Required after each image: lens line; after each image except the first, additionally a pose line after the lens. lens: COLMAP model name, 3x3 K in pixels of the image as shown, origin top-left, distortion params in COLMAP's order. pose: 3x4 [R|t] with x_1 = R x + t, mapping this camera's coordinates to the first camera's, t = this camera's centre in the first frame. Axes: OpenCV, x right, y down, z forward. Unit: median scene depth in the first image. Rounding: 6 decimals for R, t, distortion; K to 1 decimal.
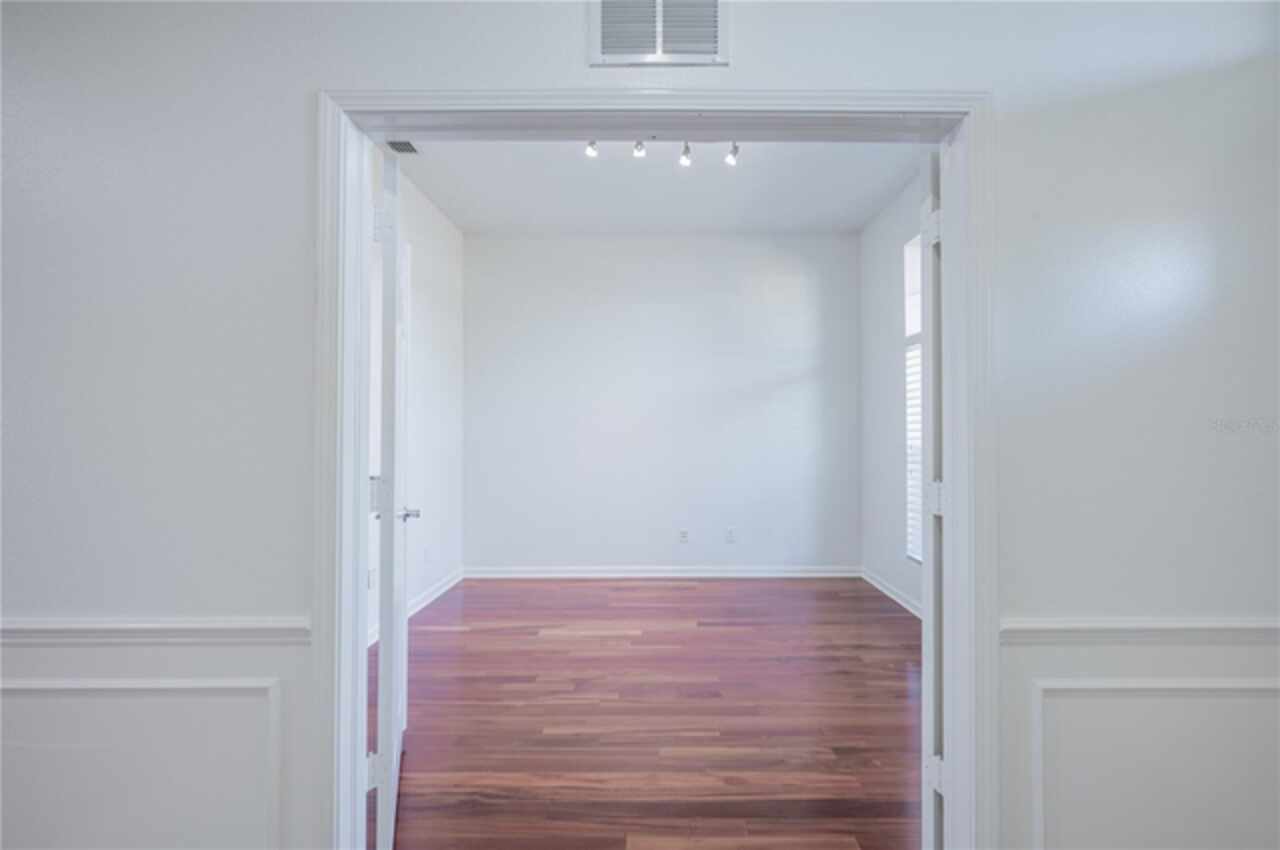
lens RADIAL K [[509.0, 0, 640.0], [0, 509.0, 425.0], [0, 0, 1]] dist [-0.000708, -0.000051]
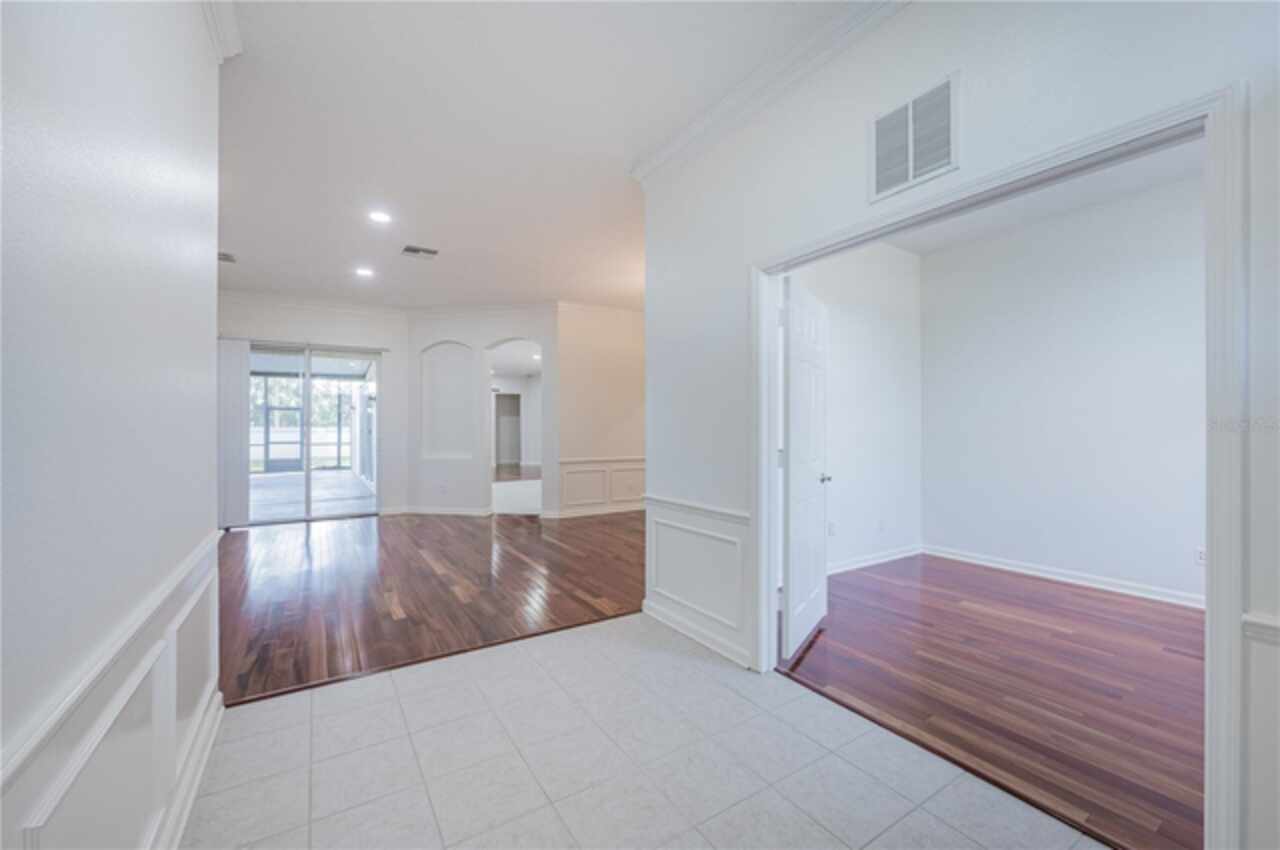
lens RADIAL K [[509.0, 0, 640.0], [0, 509.0, 425.0], [0, 0, 1]] dist [-0.000708, -0.000051]
pose [[0.539896, -0.004725, -0.841719, 0.566775], [0.009249, 0.999957, 0.000320, 0.002426], [0.841681, -0.007958, 0.539916, -0.337537]]
